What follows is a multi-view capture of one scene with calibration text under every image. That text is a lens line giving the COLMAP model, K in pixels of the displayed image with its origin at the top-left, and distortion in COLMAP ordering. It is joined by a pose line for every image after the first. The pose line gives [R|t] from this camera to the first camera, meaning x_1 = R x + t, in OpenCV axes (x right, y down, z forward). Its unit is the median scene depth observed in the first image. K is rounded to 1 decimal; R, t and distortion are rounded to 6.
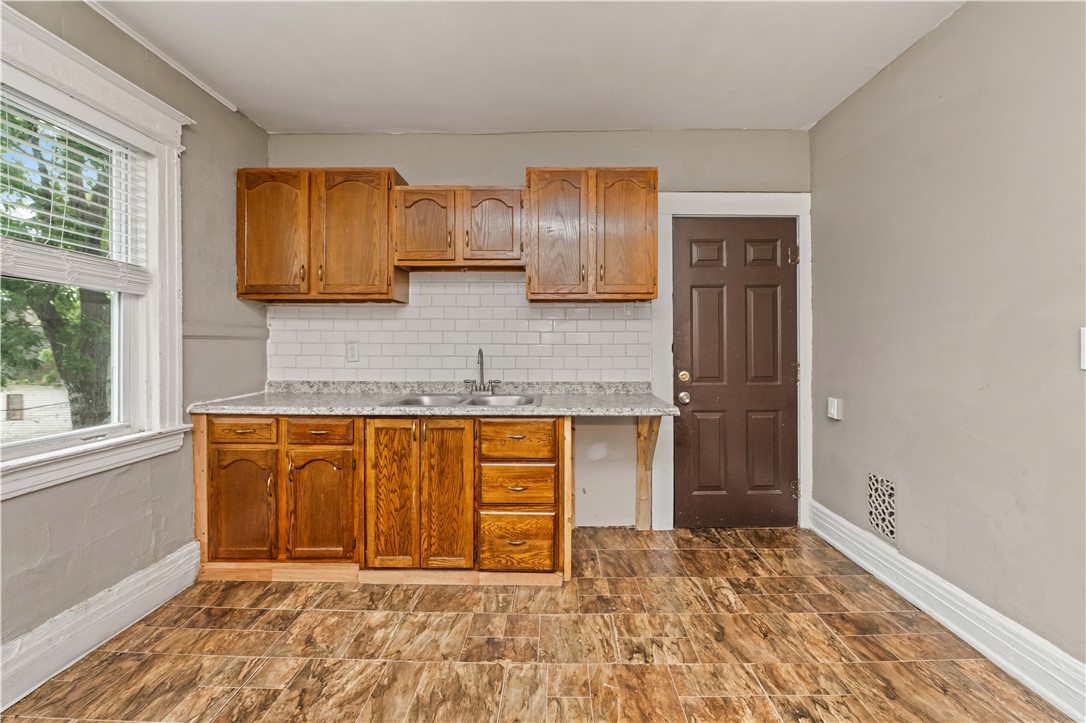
lens RADIAL K [[441.4, 0, 555.8], [0, 441.4, 344.7], [0, 0, 1]] dist [-0.007946, -0.000799]
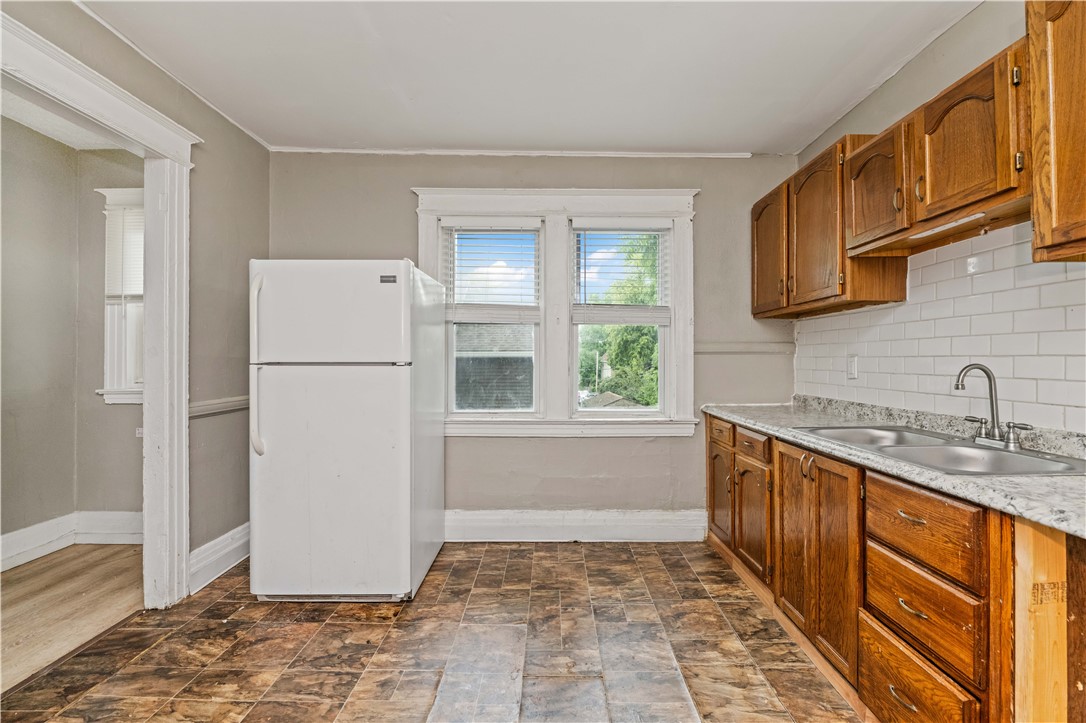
lens RADIAL K [[441.4, 0, 547.3], [0, 441.4, 356.6], [0, 0, 1]] dist [-0.007946, -0.000799]
pose [[-0.006428, -0.008745, -0.999941, 0.502630], [0.000274, 0.999962, -0.008747, 0.005052], [0.999979, -0.000330, -0.006425, 0.552467]]
